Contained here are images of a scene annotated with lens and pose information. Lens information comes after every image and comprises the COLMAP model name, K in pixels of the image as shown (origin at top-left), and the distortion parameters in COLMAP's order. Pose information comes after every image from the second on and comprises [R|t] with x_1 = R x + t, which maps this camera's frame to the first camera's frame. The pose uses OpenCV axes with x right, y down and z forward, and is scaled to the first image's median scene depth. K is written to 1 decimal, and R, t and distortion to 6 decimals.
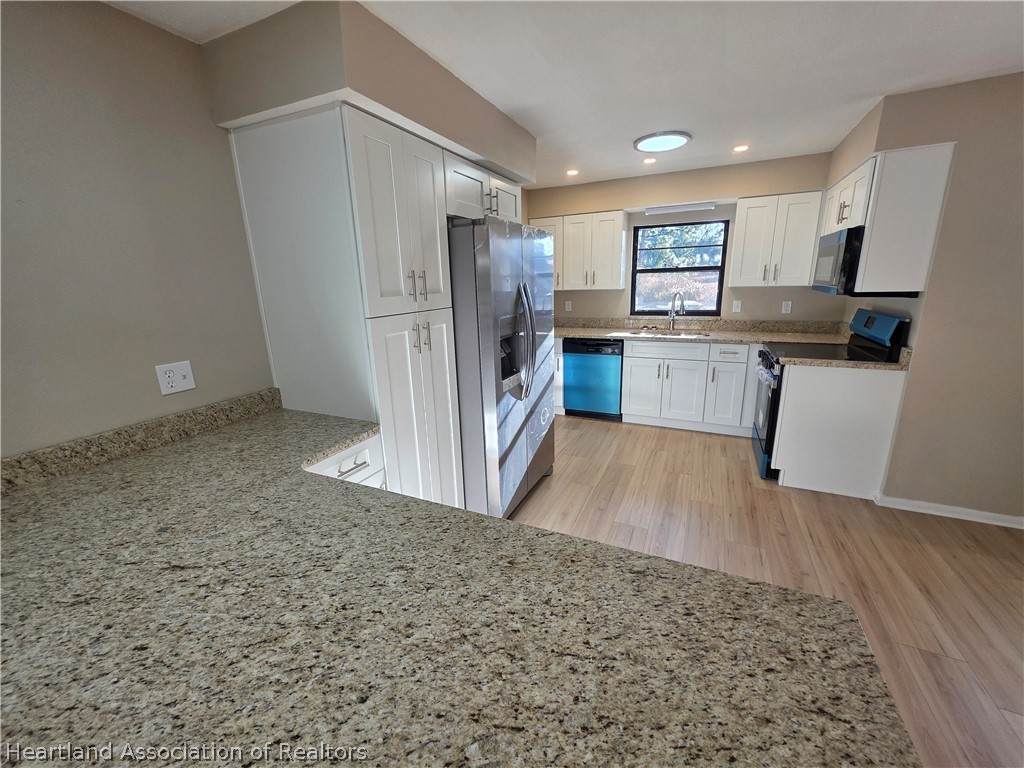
lens RADIAL K [[405.0, 0, 515.5], [0, 405.0, 380.1], [0, 0, 1]] dist [0.000922, 0.000115]
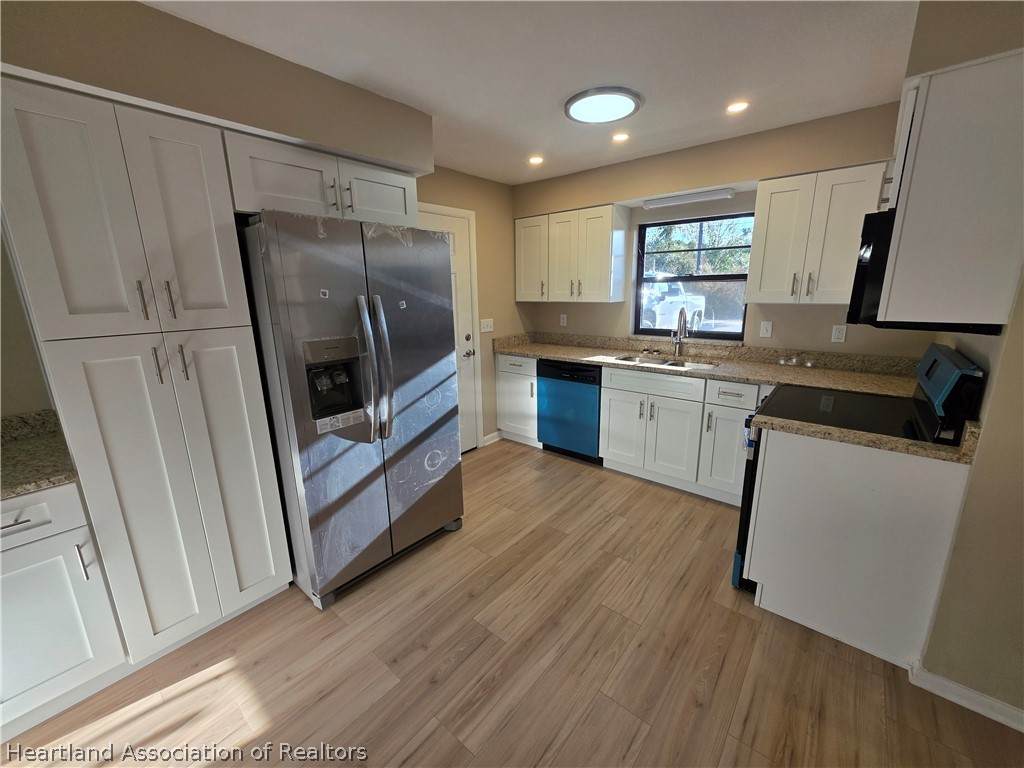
lens RADIAL K [[405.0, 0, 515.5], [0, 405.0, 380.1], [0, 0, 1]] dist [0.000922, 0.000115]
pose [[0.967359, 0.067925, -0.244137, 0.347033], [-0.071016, 0.997468, -0.003872, -0.065573], [0.243256, 0.021084, 0.969733, 0.215481]]
